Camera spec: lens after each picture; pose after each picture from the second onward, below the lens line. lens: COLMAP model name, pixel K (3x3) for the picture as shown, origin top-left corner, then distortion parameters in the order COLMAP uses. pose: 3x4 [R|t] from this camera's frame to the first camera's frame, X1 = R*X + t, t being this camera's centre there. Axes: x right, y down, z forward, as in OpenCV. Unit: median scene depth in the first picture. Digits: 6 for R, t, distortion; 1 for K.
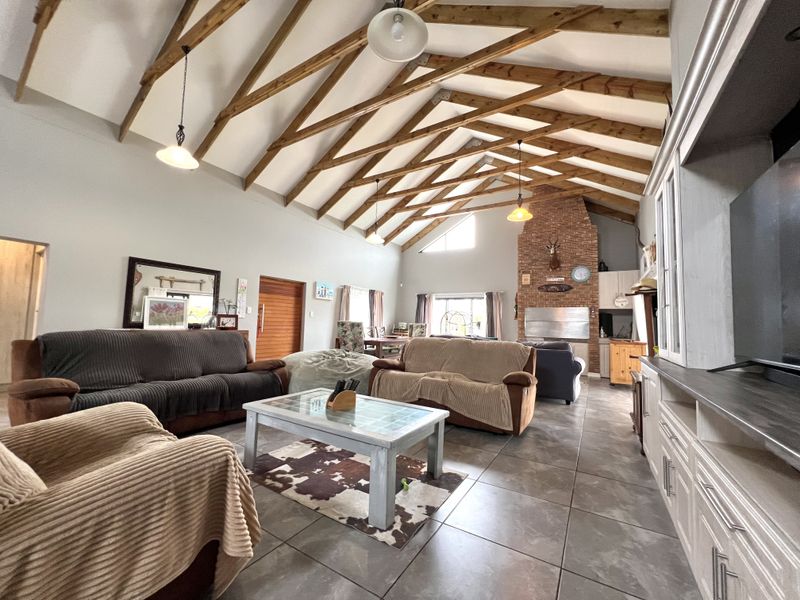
lens RADIAL K [[317.7, 0, 398.7], [0, 317.7, 302.6], [0, 0, 1]] dist [-0.002221, 0.000214]
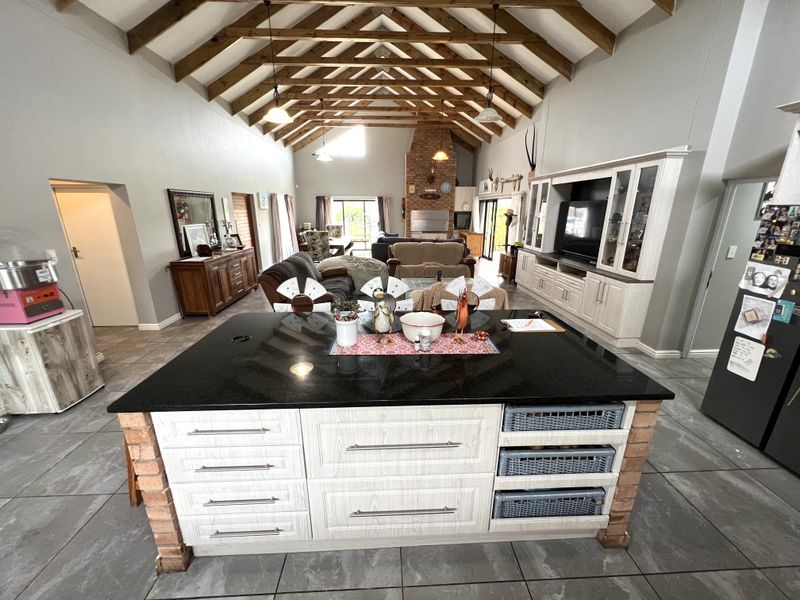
lens RADIAL K [[317.7, 0, 398.8], [0, 317.7, 301.4], [0, 0, 1]] dist [-0.002221, 0.000214]
pose [[0.823775, -0.185423, 0.535736, -0.516589], [-0.017828, 0.936059, 0.351391, -0.107741], [-0.566636, -0.299019, 0.767796, -0.196252]]
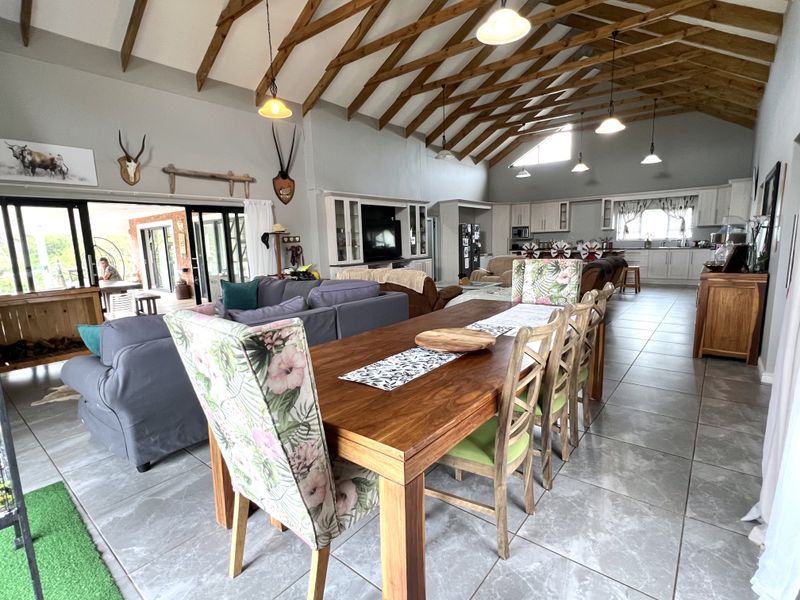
lens RADIAL K [[400.2, 0, 397.8], [0, 400.2, 301.7], [0, 0, 1]] dist [0.004975, 0.000661]
pose [[-0.992548, -0.015157, 0.120907, -0.012310], [-0.004338, 0.996000, 0.089245, 0.057246], [-0.121776, 0.088055, -0.988644, 1.331852]]
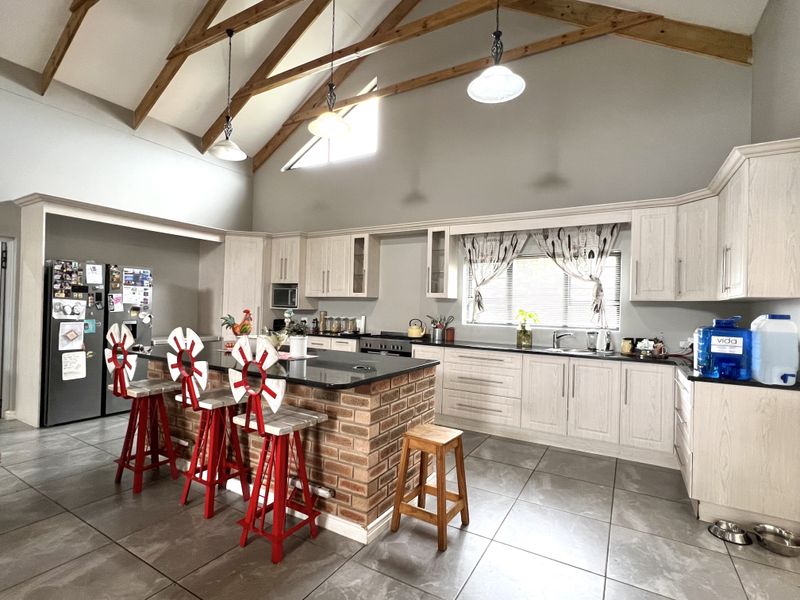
lens RADIAL K [[400.2, 0, 398.5], [0, 400.2, 303.0], [0, 0, 1]] dist [0.004975, 0.000661]
pose [[-0.998444, -0.051179, -0.022130, -0.511142], [-0.049365, 0.995889, -0.075948, -0.019314], [0.025926, -0.074737, -0.996866, 0.399602]]
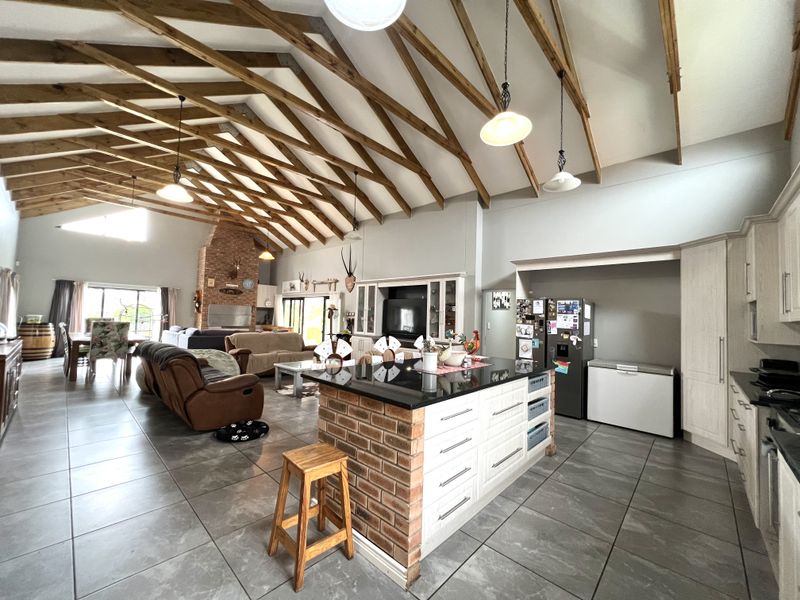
lens RADIAL K [[317.7, 0, 398.7], [0, 317.7, 302.0], [0, 0, 1]] dist [-0.002221, 0.000214]
pose [[0.199327, 0.021840, 0.979690, -0.777552], [-0.091674, 0.995783, -0.003547, -0.063507], [-0.975636, -0.089105, 0.200488, -0.028079]]
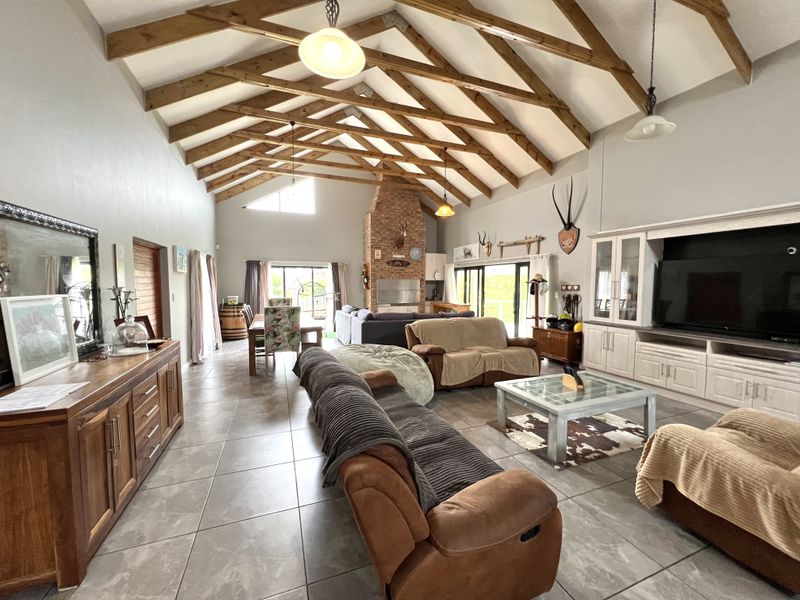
lens RADIAL K [[317.7, 0, 400.2], [0, 317.7, 301.9], [0, 0, 1]] dist [-0.002221, 0.000214]
pose [[0.598796, -0.075877, 0.797299, -0.510769], [-0.039490, 0.991494, 0.124017, -0.051142], [-0.799927, -0.105746, 0.590706, 0.255928]]
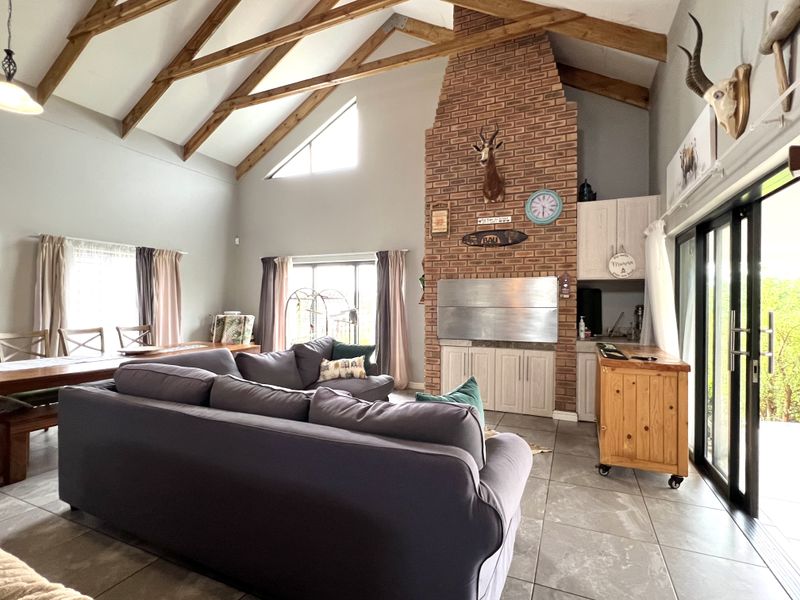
lens RADIAL K [[400.2, 0, 395.7], [0, 400.2, 301.8], [0, 0, 1]] dist [0.004975, 0.000661]
pose [[0.991340, -0.021886, 0.129484, 0.269146], [0.013248, 0.997651, 0.067203, 0.008604], [-0.130650, -0.064905, 0.989302, 0.418529]]
